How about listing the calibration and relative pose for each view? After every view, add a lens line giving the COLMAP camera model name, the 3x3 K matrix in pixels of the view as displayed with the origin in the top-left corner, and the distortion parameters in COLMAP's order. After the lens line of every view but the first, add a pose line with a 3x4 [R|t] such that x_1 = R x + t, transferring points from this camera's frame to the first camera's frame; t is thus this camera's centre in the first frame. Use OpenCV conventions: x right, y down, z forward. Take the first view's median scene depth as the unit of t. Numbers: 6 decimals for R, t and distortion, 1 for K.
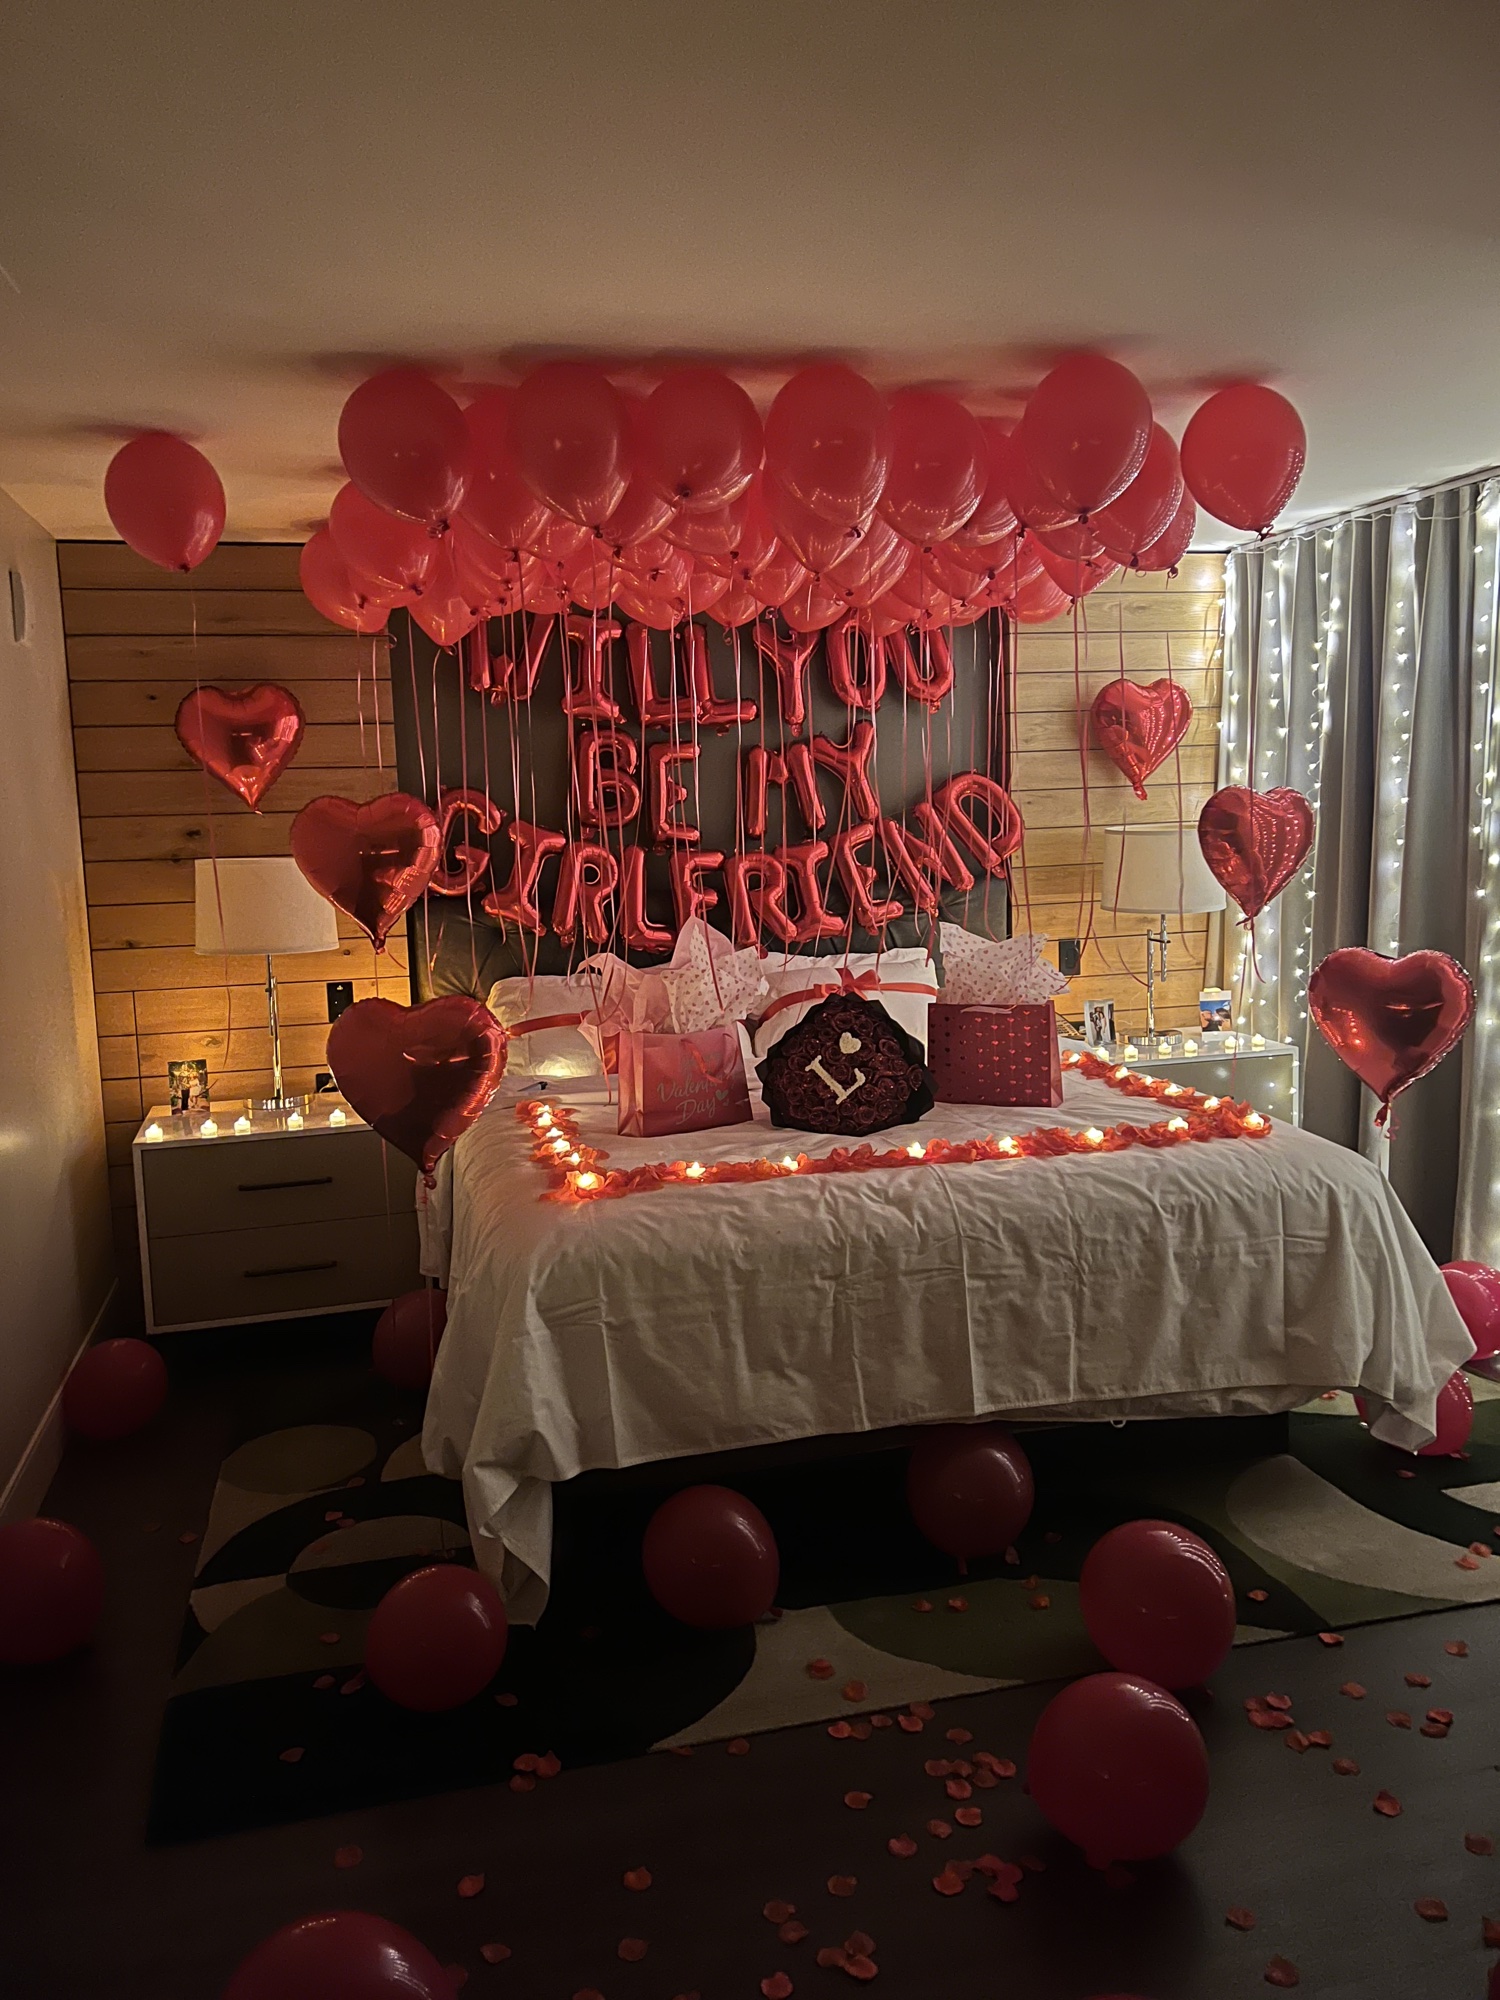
lens RADIAL K [[1506.2, 0, 750.0], [0, 1506.2, 1000.0], [0, 0, 1]] dist [0.004673, -0.007408]
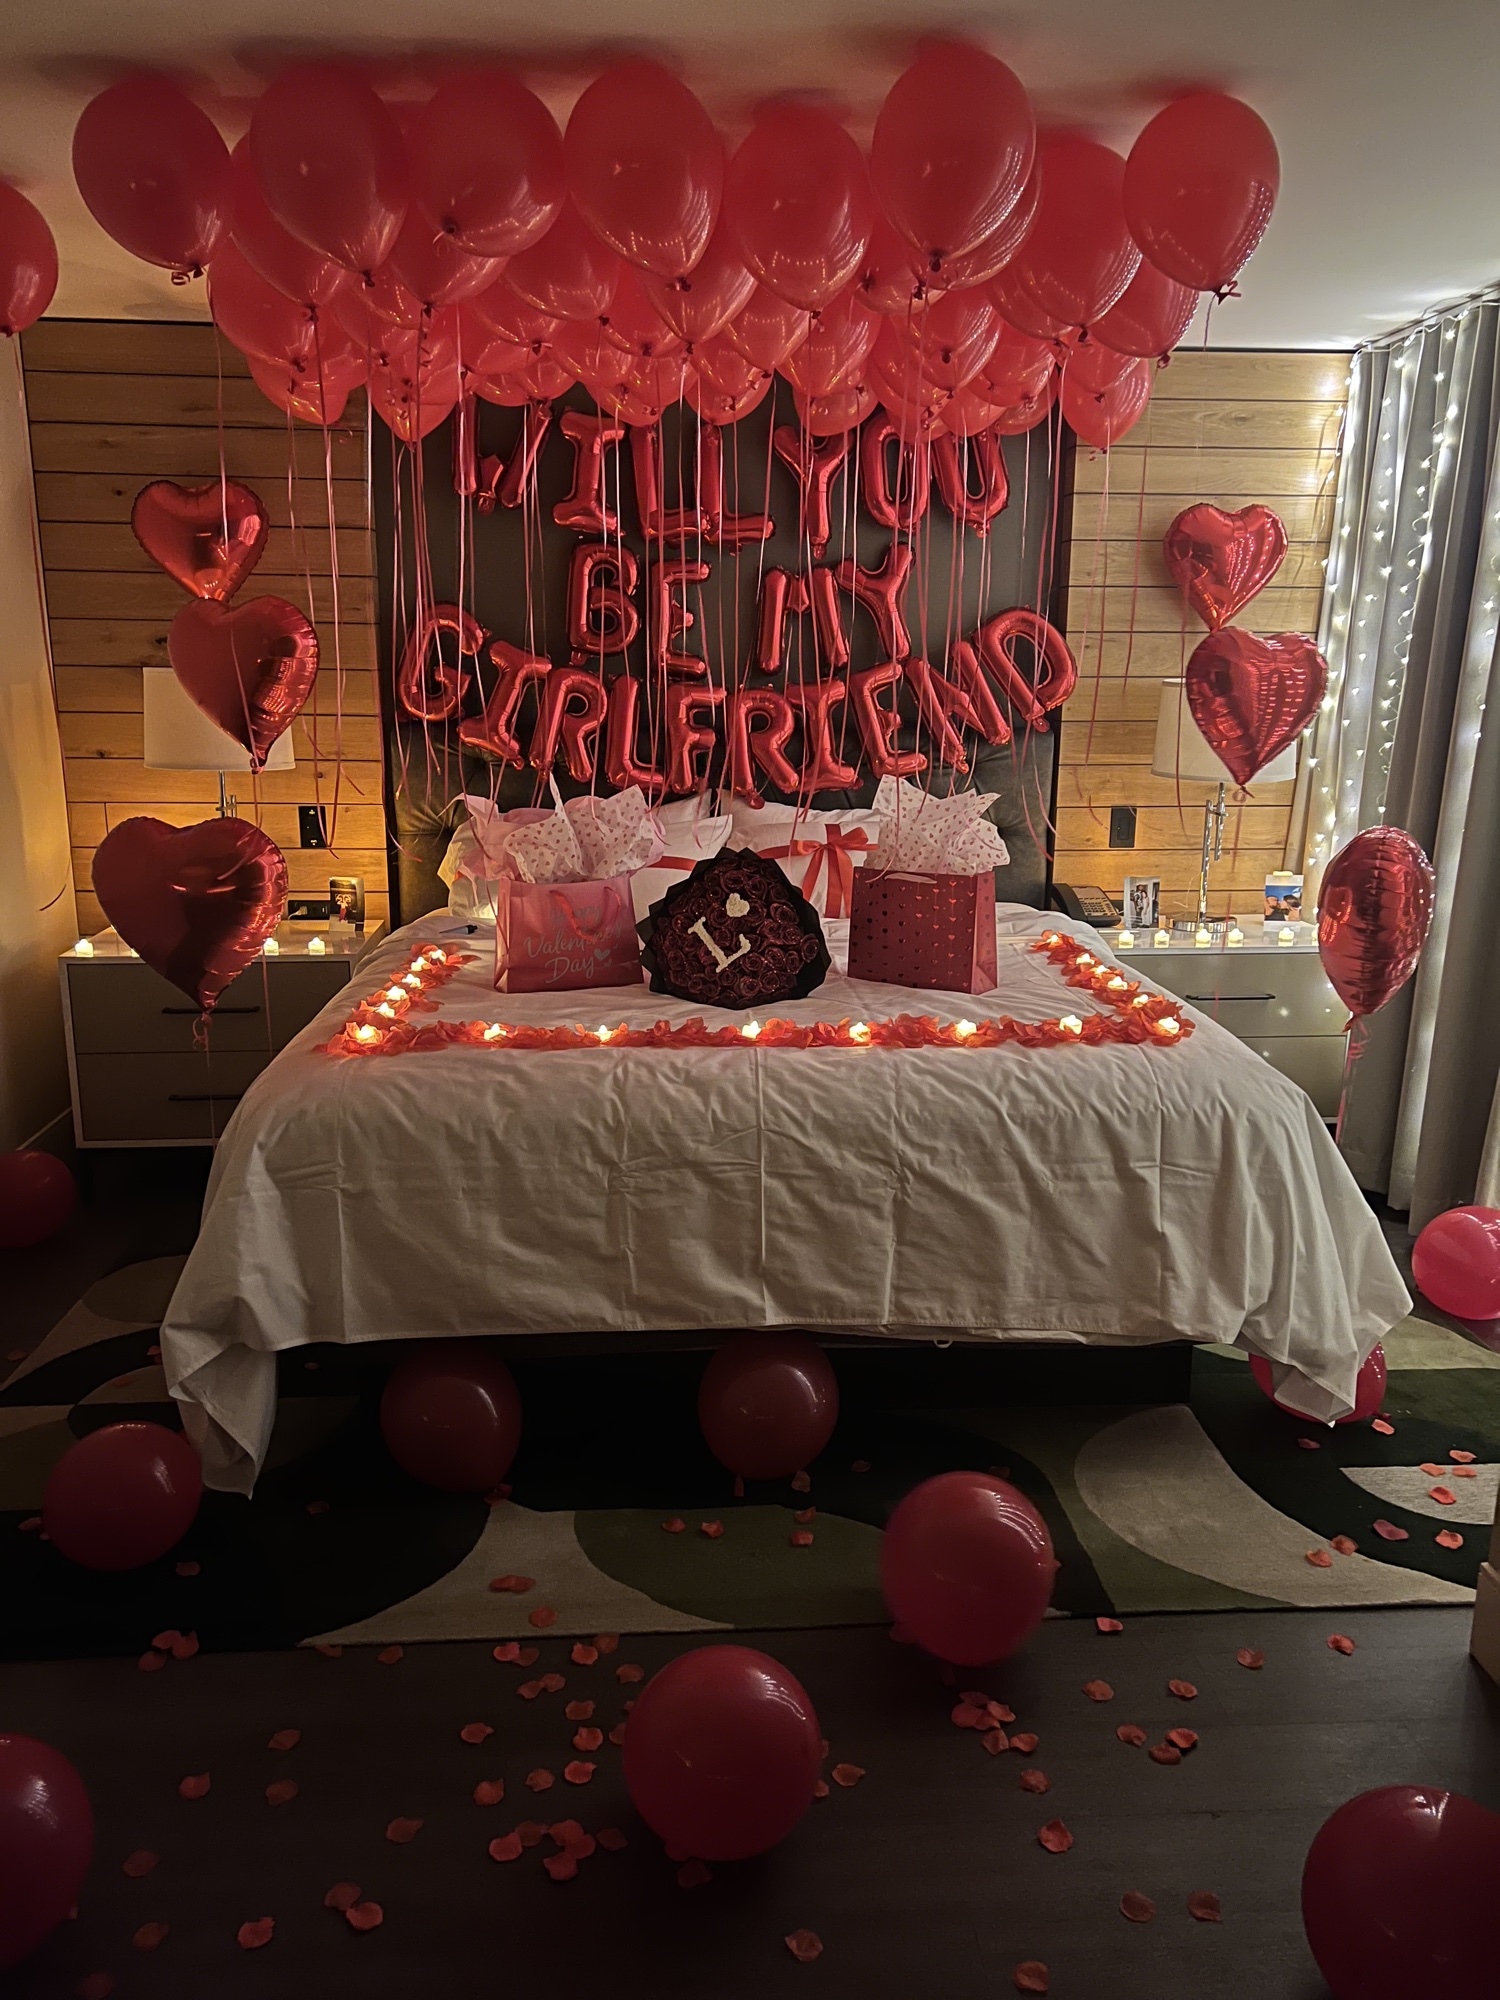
lens RADIAL K [[1500.9, 0, 765.0], [0, 1500.9, 1039.2], [0, 0, 1]] dist [0.008065, -0.007044]
pose [[0.985161, 0.080574, -0.151541, 0.254594], [-0.061345, 0.989933, 0.127549, -0.007304], [0.160293, -0.116360, 0.980187, 0.138457]]
